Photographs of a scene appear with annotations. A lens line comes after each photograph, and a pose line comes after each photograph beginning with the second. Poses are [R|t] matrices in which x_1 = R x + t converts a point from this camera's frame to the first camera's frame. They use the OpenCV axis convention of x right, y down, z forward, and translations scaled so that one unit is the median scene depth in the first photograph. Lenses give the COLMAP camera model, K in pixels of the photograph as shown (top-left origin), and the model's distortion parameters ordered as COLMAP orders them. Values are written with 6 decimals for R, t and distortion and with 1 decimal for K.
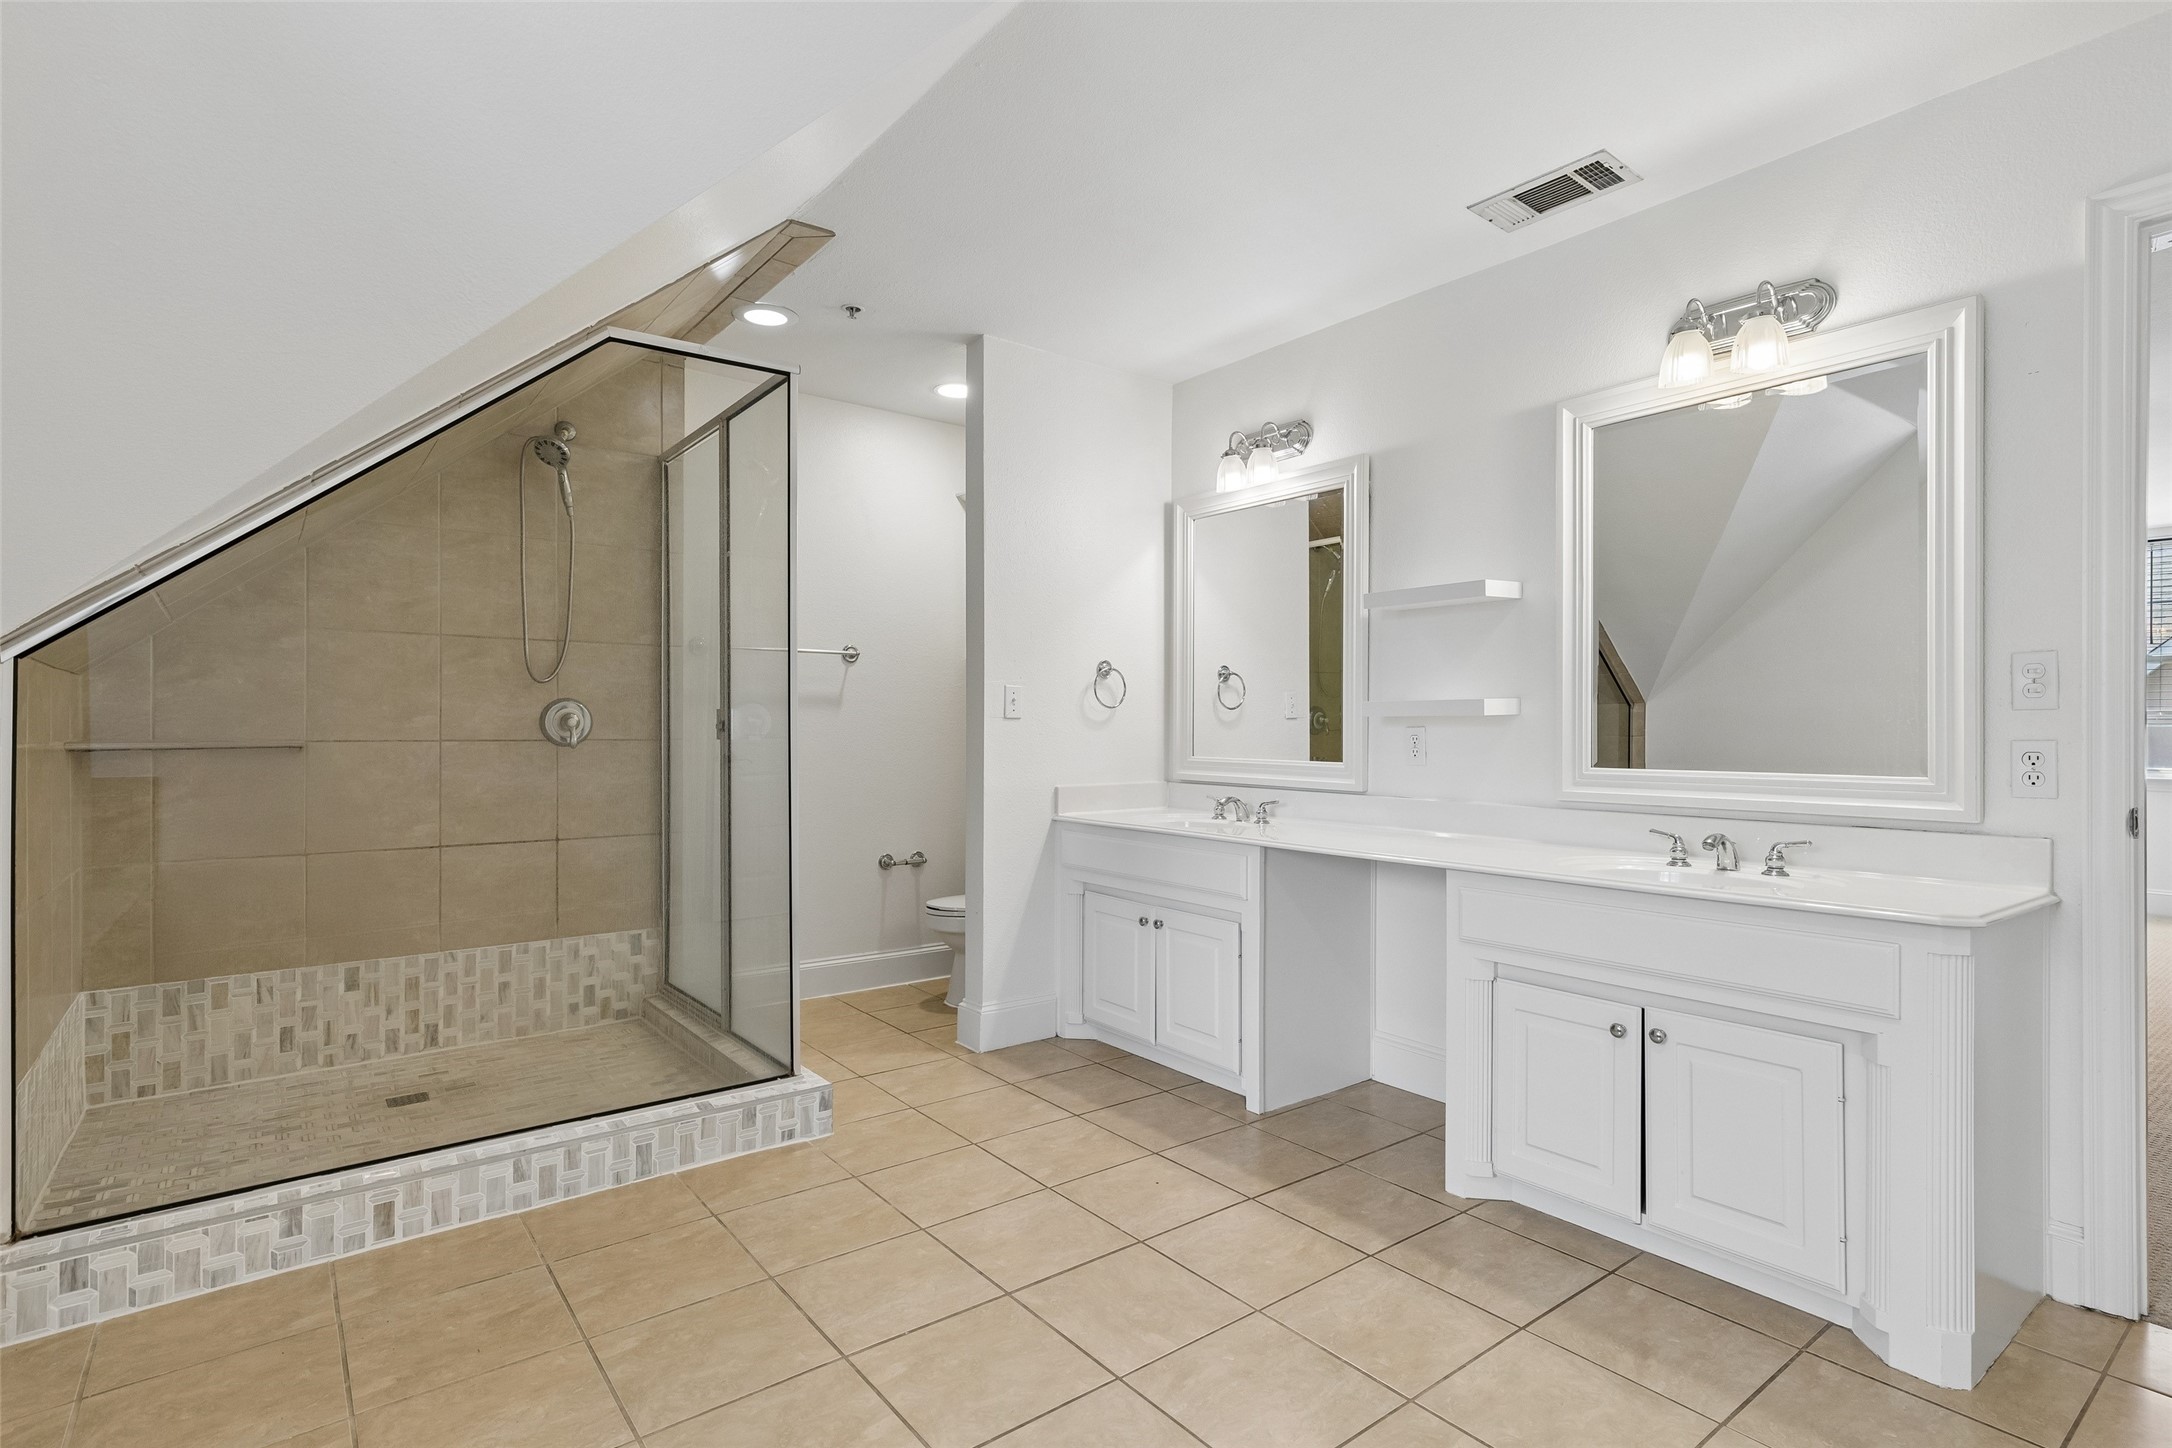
lens RADIAL K [[1071.3, 0, 1099.7], [0, 1071.3, 732.3], [0, 0, 1]] dist [0.005550, 0.002026]
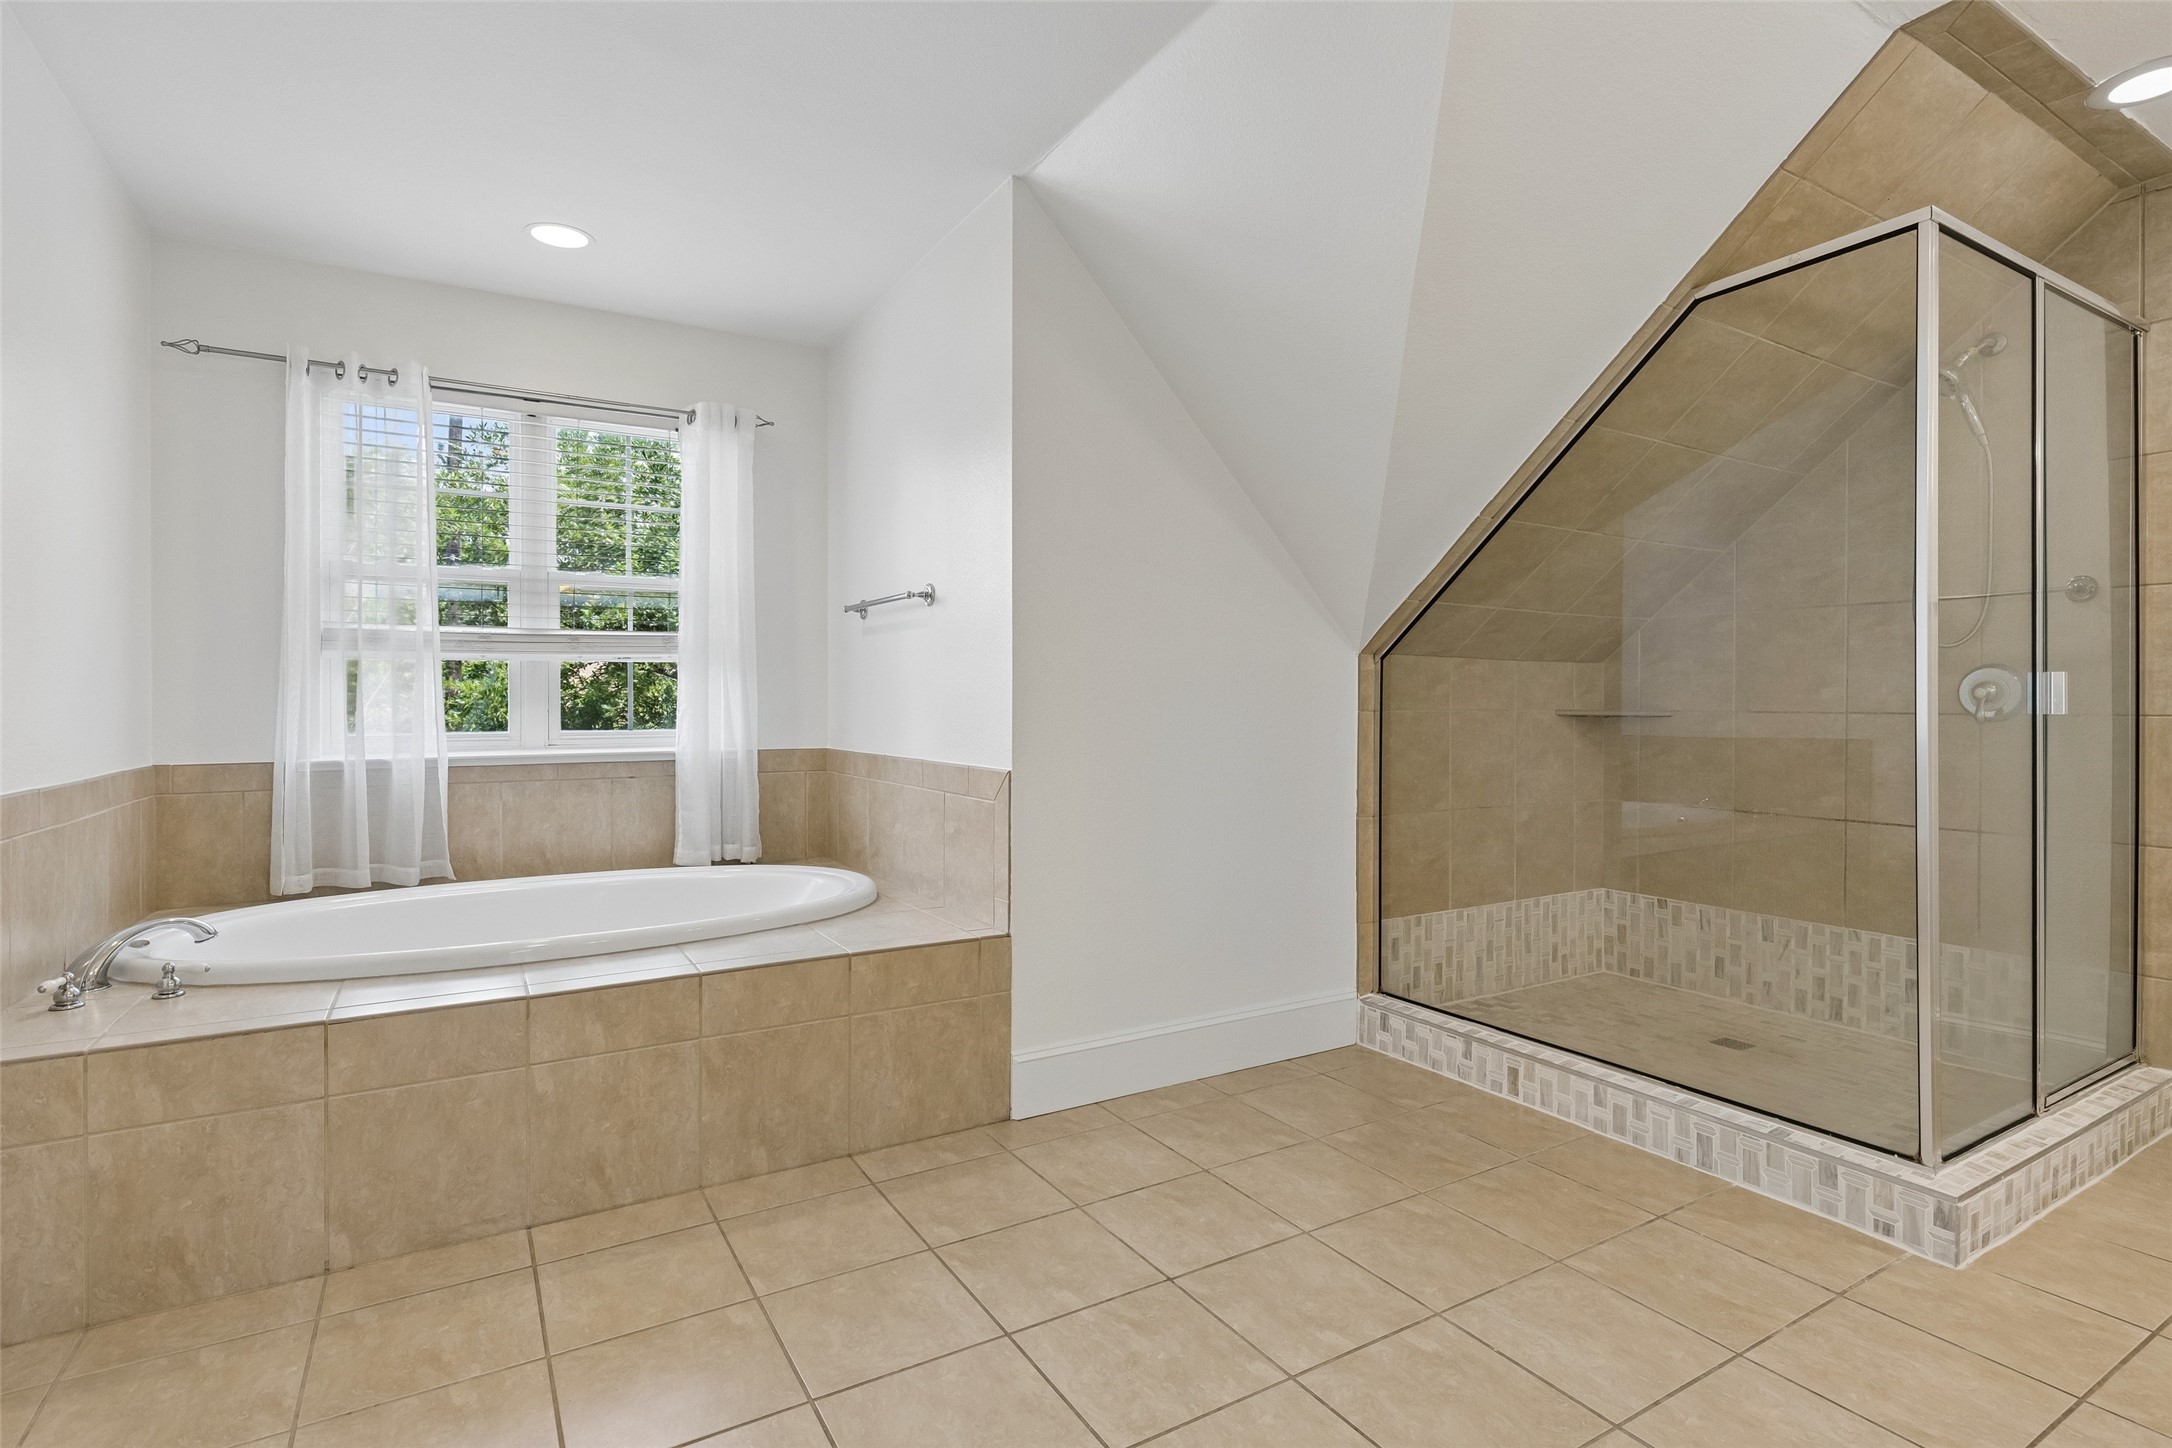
lens RADIAL K [[1071.3, 0, 1100.5], [0, 1071.3, 705.8], [0, 0, 1]] dist [0.005550, 0.002026]
pose [[-0.120786, 0.002815, -0.992675, 0.535341], [-0.006435, 0.999973, 0.003618, 0.002766], [0.992658, 0.006825, -0.120764, 0.529987]]
